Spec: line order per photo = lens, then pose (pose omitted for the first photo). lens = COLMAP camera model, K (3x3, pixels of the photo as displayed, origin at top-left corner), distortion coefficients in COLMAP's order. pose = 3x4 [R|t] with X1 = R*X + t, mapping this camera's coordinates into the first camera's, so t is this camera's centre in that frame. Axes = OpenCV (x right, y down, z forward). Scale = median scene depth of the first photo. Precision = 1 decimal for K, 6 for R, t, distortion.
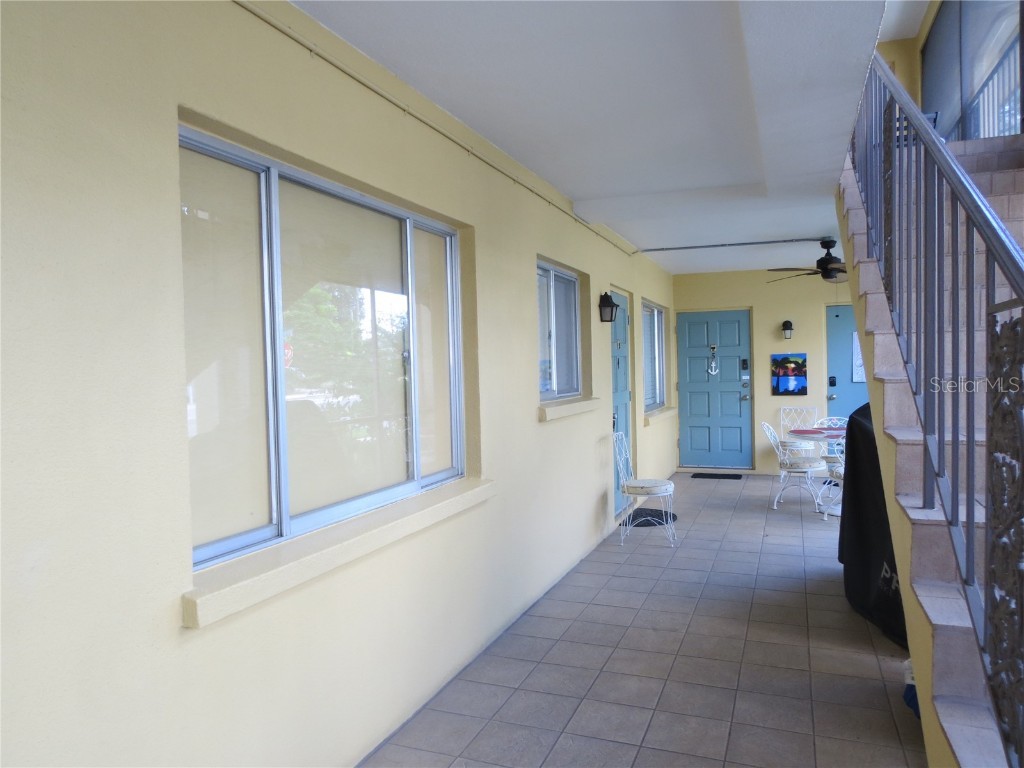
lens RADIAL K [[723.1, 0, 511.4], [0, 723.1, 386.3], [0, 0, 1]] dist [-0.021048, 0.002637]
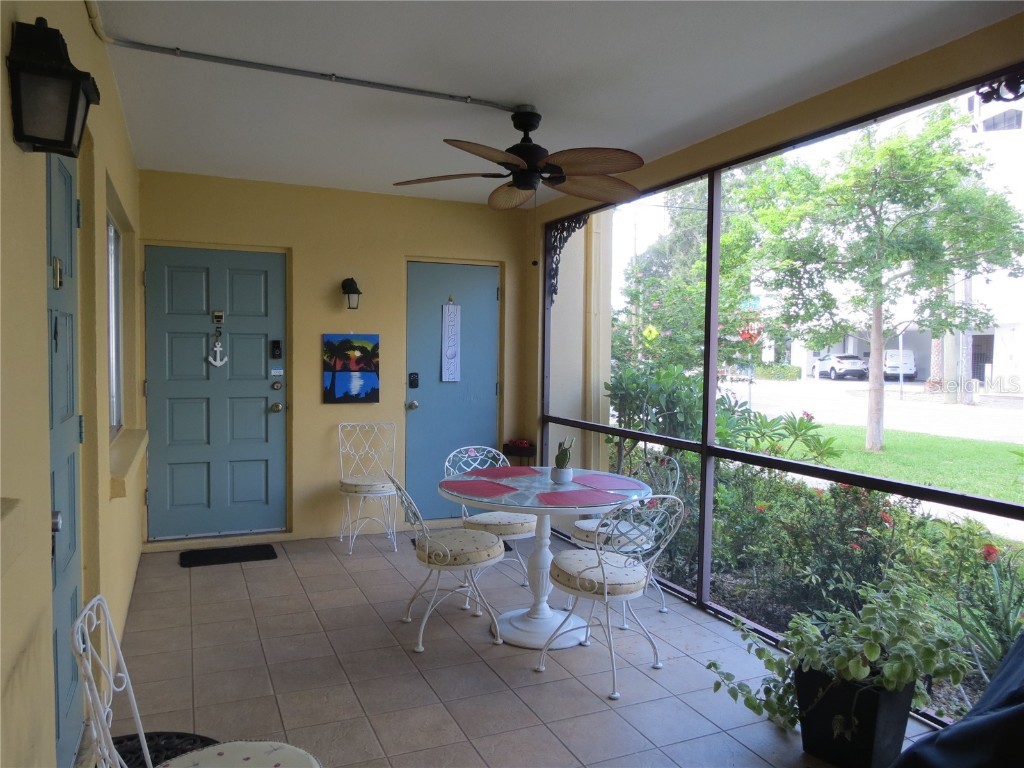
lens RADIAL K [[723.1, 0, 508.2], [0, 723.1, 384.2], [0, 0, 1]] dist [-0.021048, 0.002637]
pose [[0.702737, -0.004930, 0.711432, 0.049228], [-0.007875, 0.999861, 0.014708, -0.013114], [-0.711406, -0.015938, 0.702601, 0.482924]]
